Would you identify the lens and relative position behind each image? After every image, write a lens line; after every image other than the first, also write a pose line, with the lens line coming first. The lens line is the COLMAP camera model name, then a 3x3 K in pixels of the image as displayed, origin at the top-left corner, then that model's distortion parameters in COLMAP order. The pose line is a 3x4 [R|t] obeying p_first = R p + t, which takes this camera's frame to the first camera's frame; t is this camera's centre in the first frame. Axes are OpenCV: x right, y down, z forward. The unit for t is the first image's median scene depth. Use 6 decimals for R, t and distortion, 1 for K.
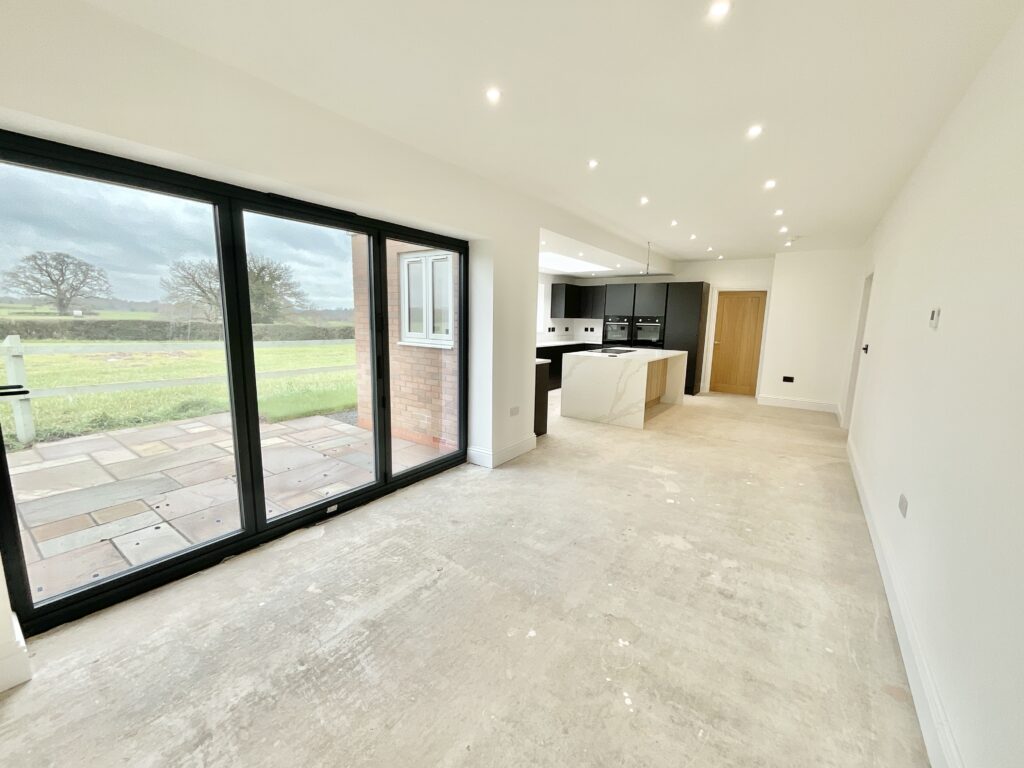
lens RADIAL K [[417.4, 0, 515.1], [0, 417.4, 384.2], [0, 0, 1]] dist [-0.003618, 0.001680]
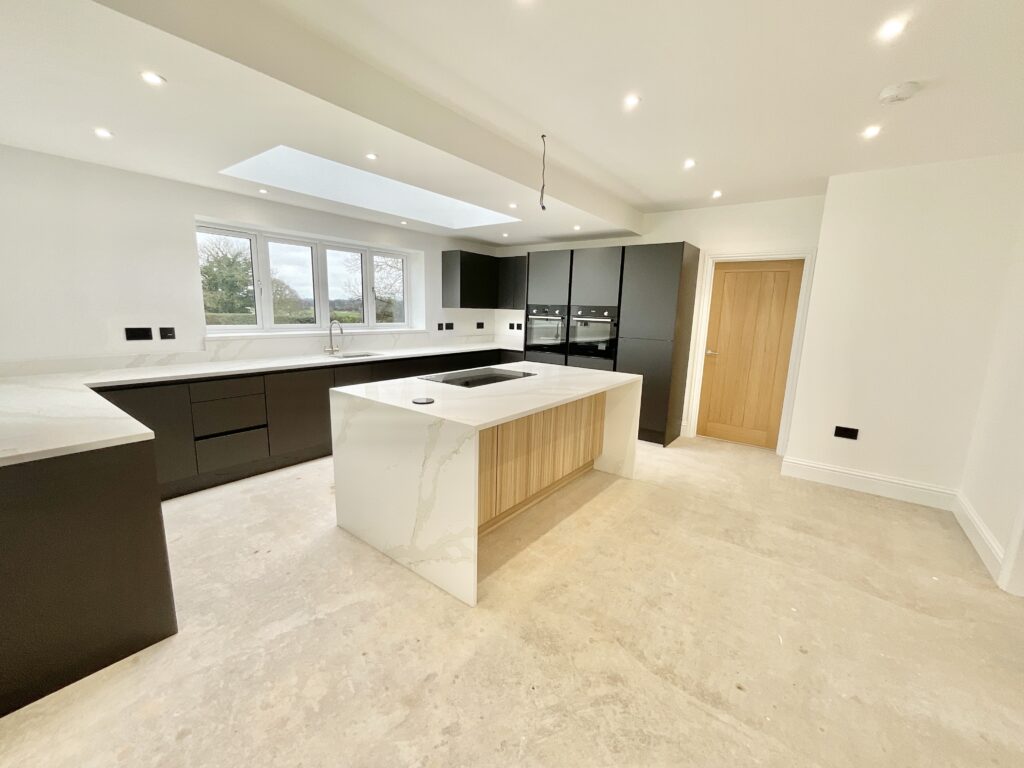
lens RADIAL K [[417.4, 0, 513.6], [0, 417.4, 384.6], [0, 0, 1]] dist [-0.003618, 0.001680]
pose [[0.999440, 0.012537, -0.031012, 0.234809], [-0.011904, 0.999719, 0.020496, -0.065382], [0.031260, -0.020116, 0.999309, 0.424072]]
